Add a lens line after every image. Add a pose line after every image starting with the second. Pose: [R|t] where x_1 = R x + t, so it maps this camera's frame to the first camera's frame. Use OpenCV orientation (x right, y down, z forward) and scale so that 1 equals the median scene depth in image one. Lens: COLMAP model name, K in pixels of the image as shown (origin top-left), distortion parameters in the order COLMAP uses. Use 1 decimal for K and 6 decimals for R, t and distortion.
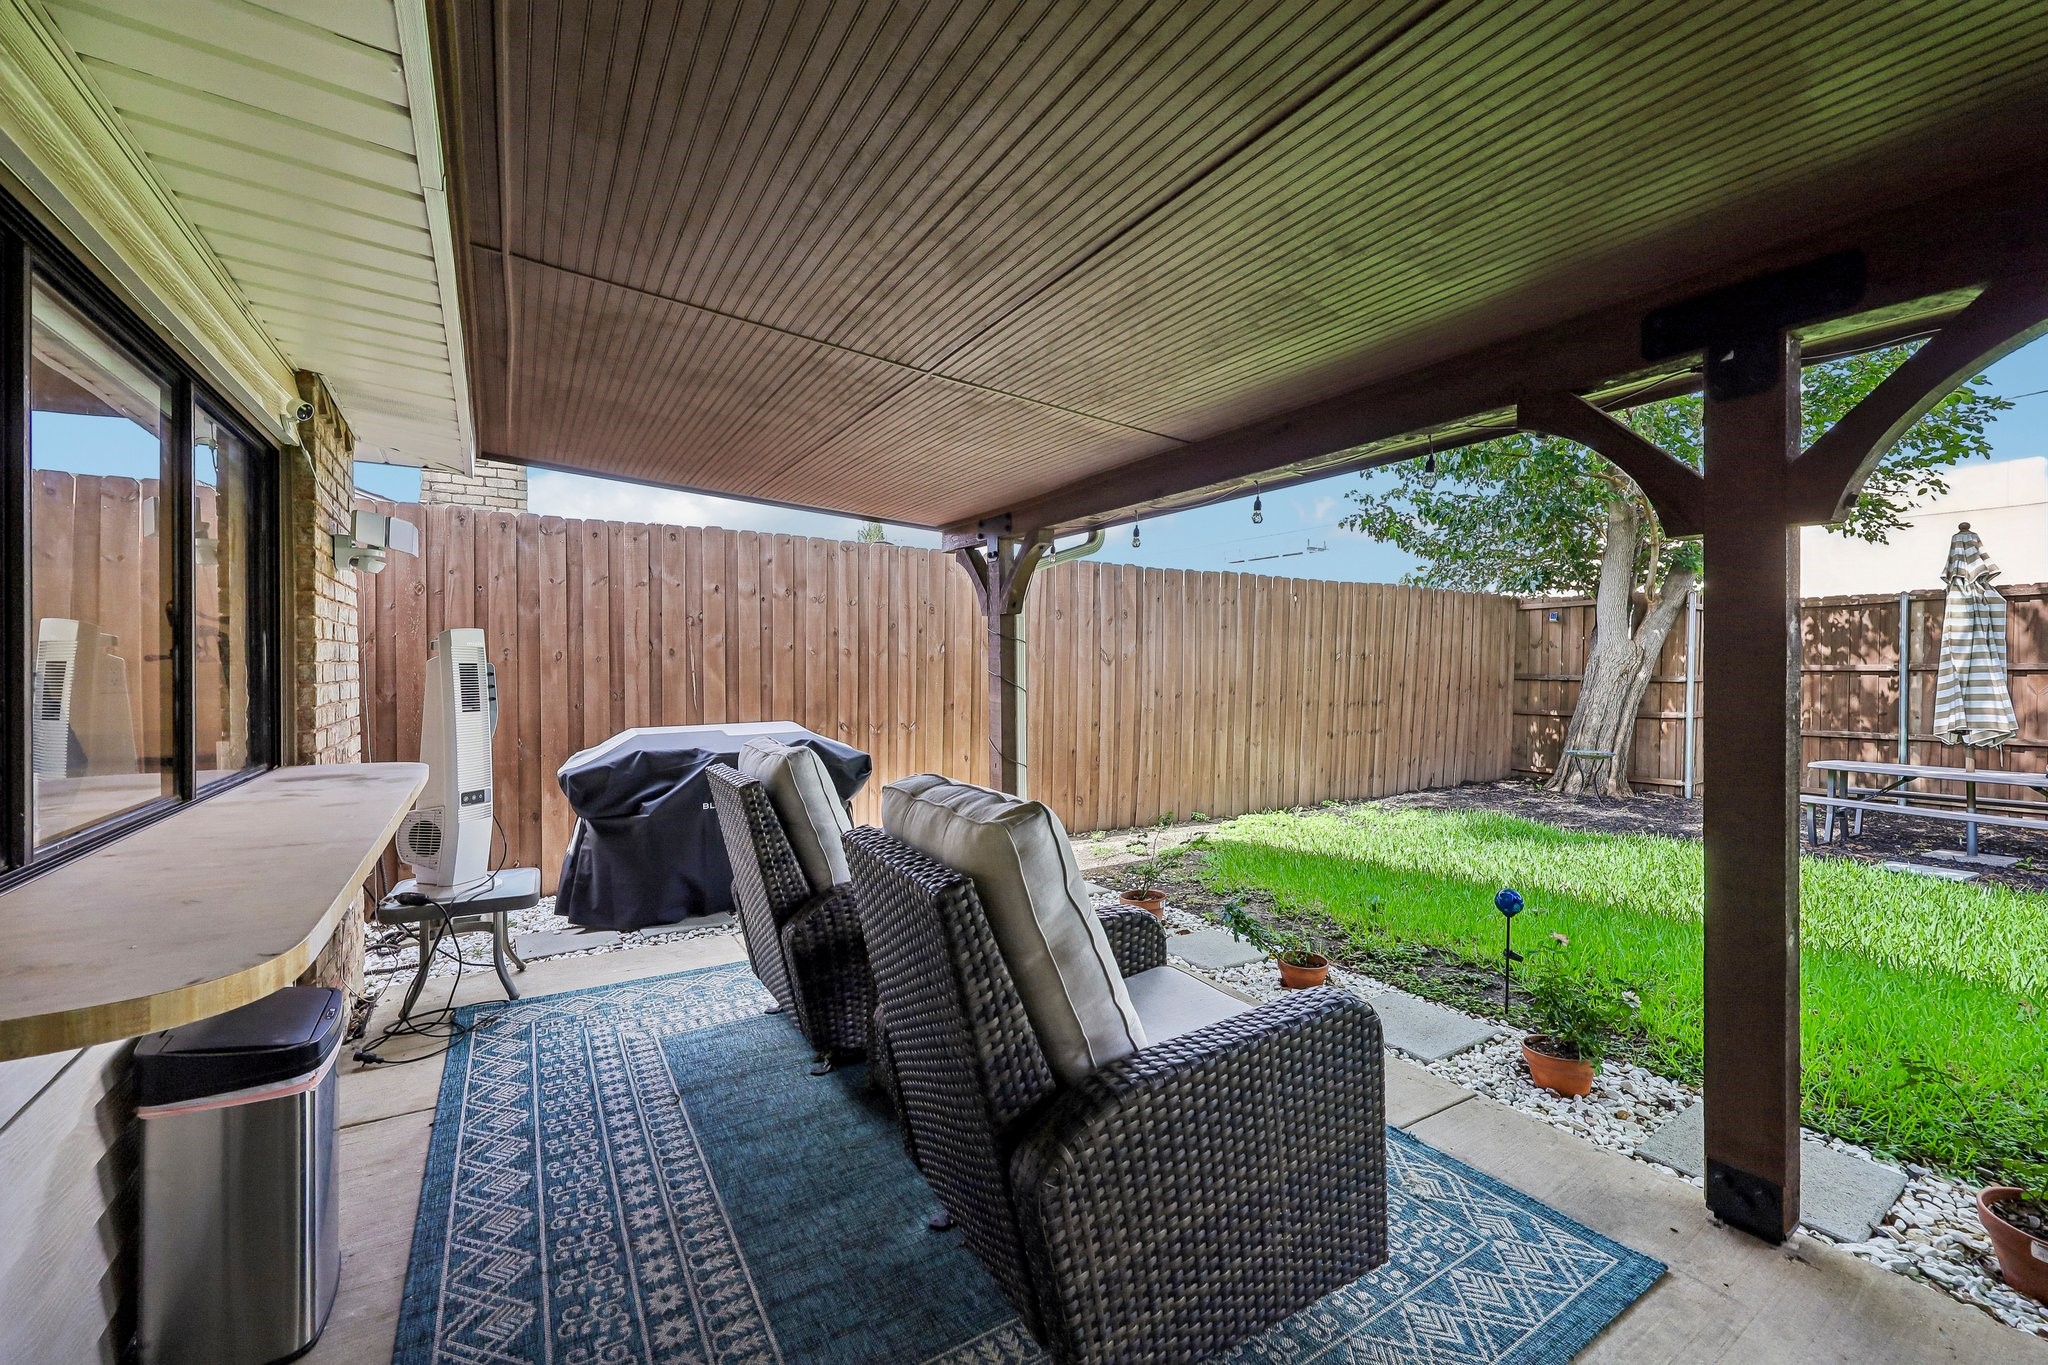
lens RADIAL K [[825.8, 0, 1025.4], [0, 825.8, 676.0], [0, 0, 1]] dist [0.000082, 0.000115]
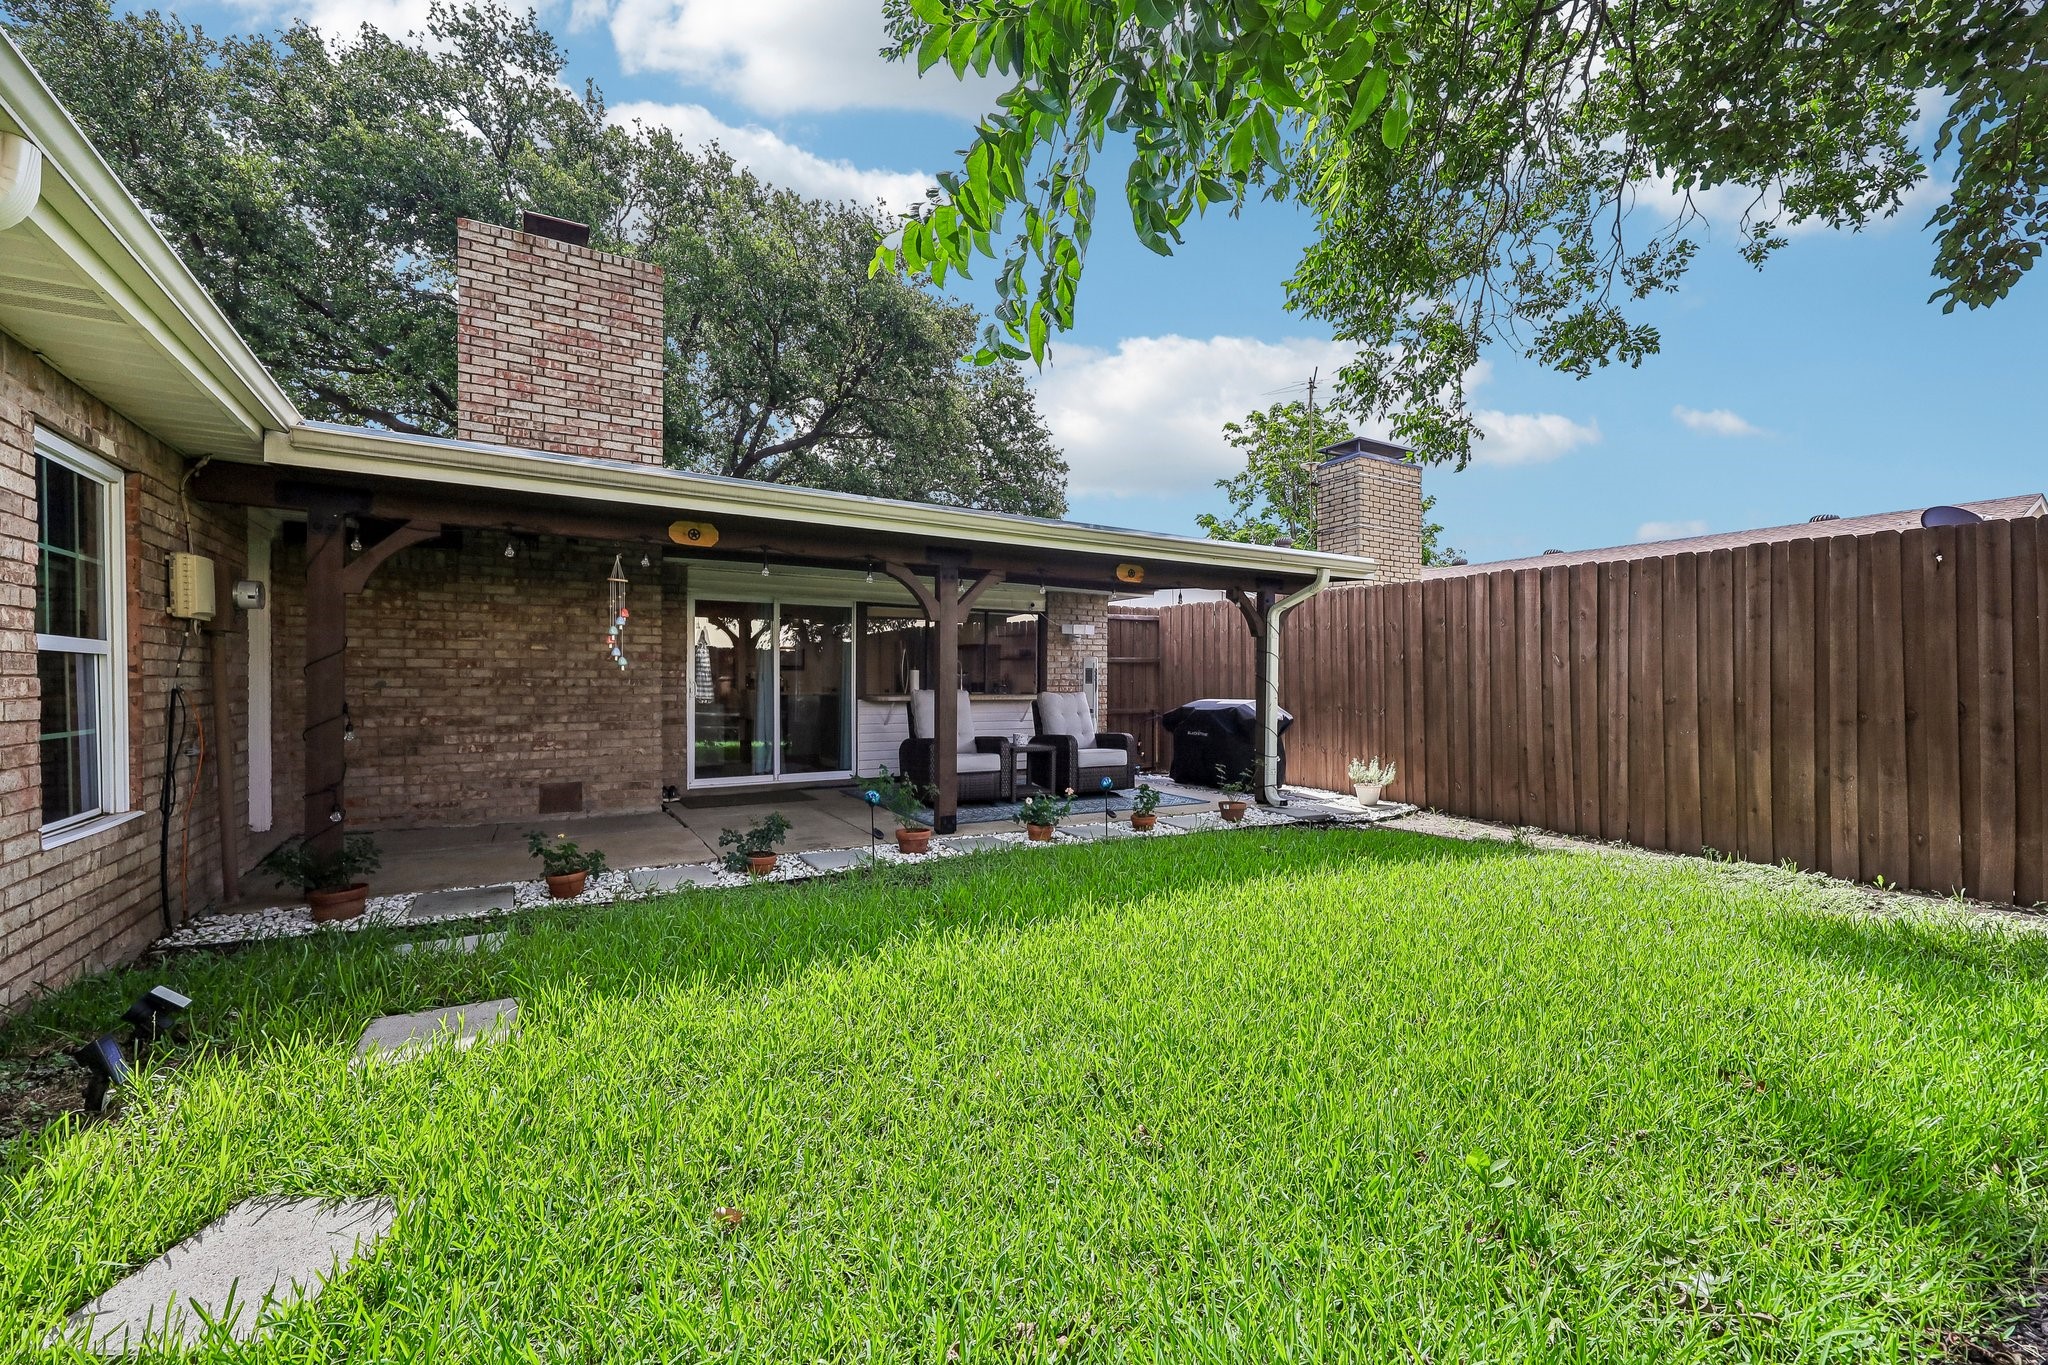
lens RADIAL K [[825.8, 0, 1025.4], [0, 825.8, 676.0], [0, 0, 1]] dist [0.000082, 0.000115]
pose [[-0.019828, -0.002586, -0.999800, 1.120252], [-0.019306, 0.999811, -0.002203, 0.012503], [0.999617, 0.019259, -0.019874, 0.374579]]
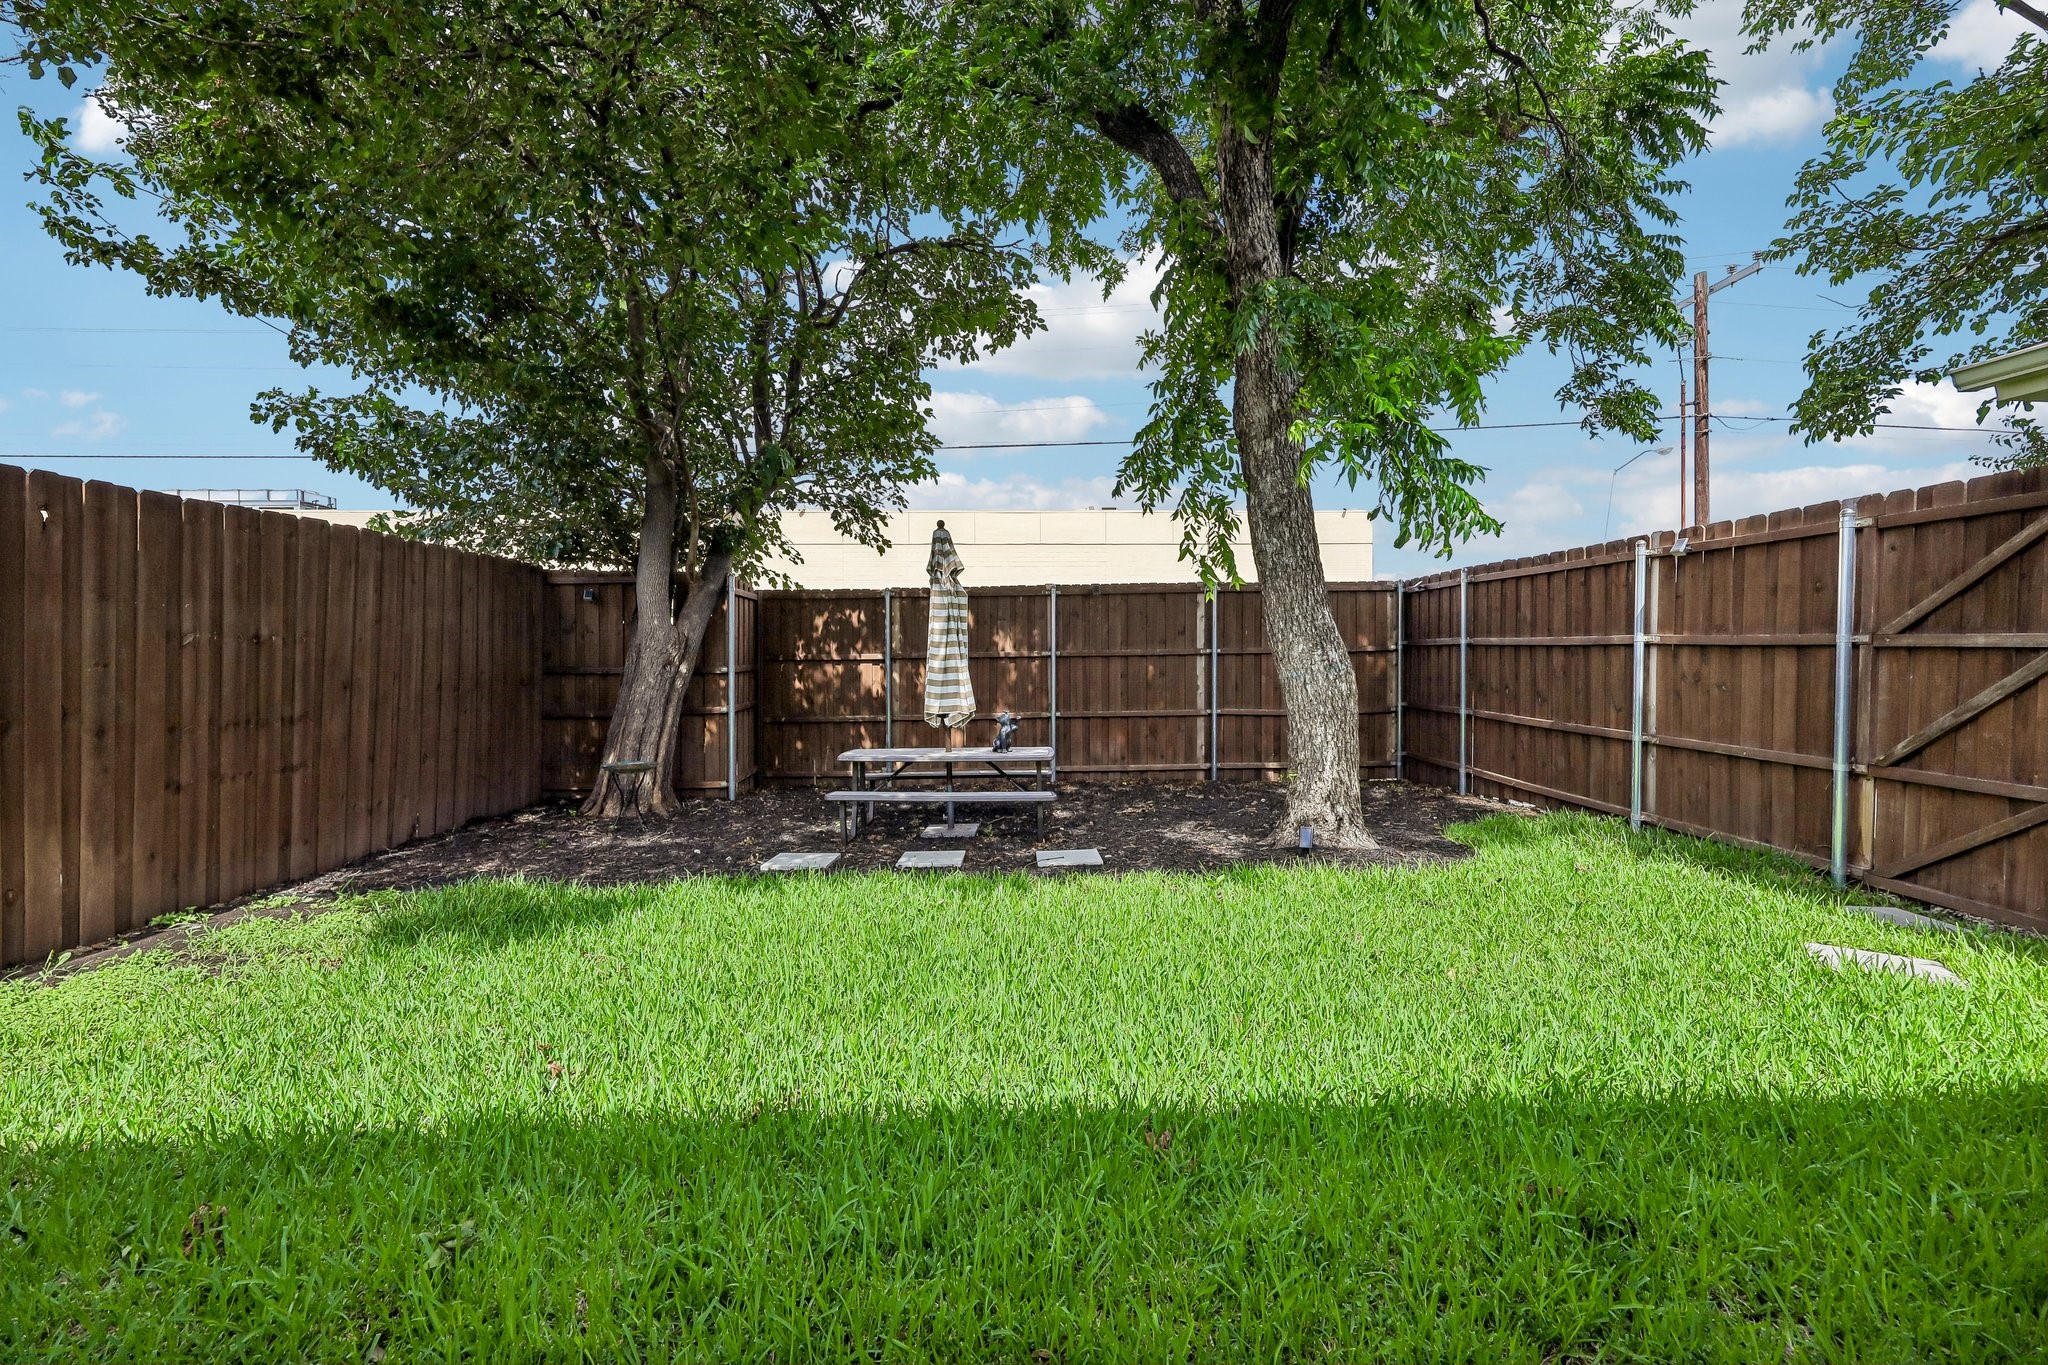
lens RADIAL K [[825.8, 0, 1025.4], [0, 825.8, 676.0], [0, 0, 1]] dist [0.000082, 0.000115]
pose [[0.518095, -0.022860, 0.855017, 0.244671], [0.015725, 0.999728, 0.017200, -0.000361], [-0.855178, 0.004534, 0.518314, 0.315182]]
